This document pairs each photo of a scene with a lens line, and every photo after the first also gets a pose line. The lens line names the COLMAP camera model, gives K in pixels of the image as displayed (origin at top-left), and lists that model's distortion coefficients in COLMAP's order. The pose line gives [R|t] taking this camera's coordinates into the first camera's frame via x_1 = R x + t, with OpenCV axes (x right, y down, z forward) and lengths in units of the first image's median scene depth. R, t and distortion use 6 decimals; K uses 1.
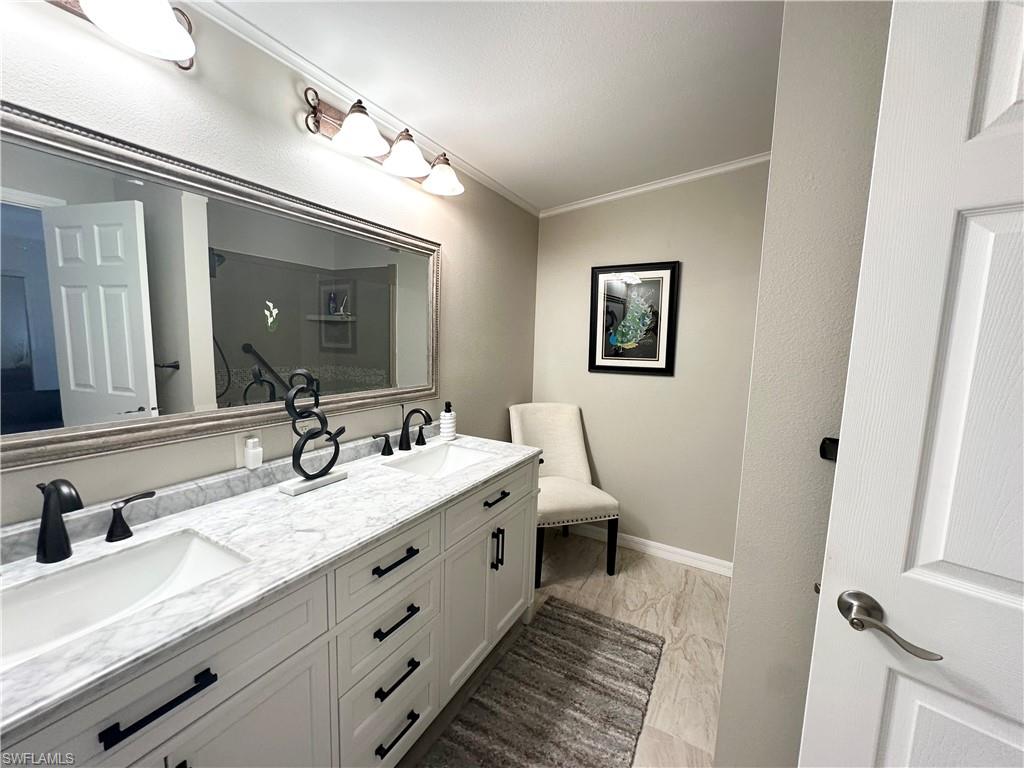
lens RADIAL K [[411.1, 0, 513.3], [0, 411.1, 383.1], [0, 0, 1]] dist [-0.003128, 0.001100]
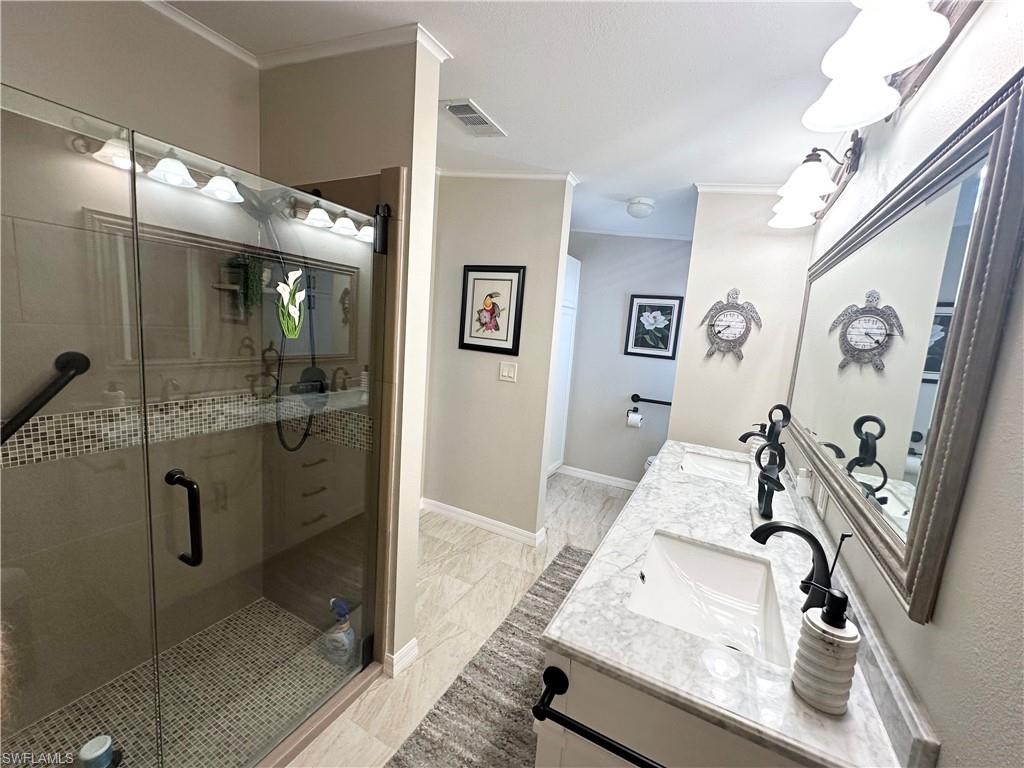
lens RADIAL K [[411.1, 0, 512.0], [0, 411.1, 384.0], [0, 0, 1]] dist [-0.003128, 0.001100]
pose [[-0.994300, -0.096570, -0.045182, 0.141341], [-0.104692, 0.964505, 0.242426, -0.176245], [0.020167, 0.245775, -0.969117, 1.322669]]
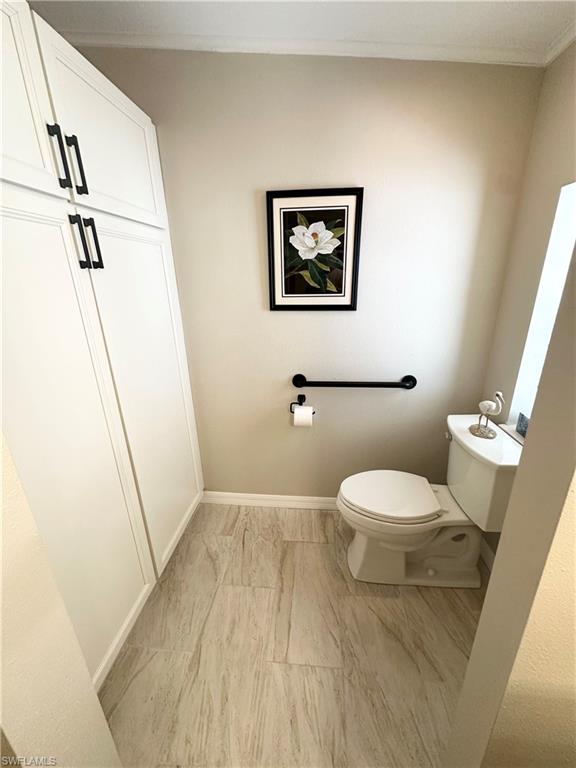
lens RADIAL K [[308.4, 0, 287.0], [0, 308.4, 385.6], [0, 0, 1]] dist [-0.003128, 0.001100]
pose [[-0.913537, 0.123817, -0.387452, 0.022898], [-0.049791, 0.911340, 0.408633, -0.126550], [0.403696, 0.392592, -0.826378, 0.873251]]
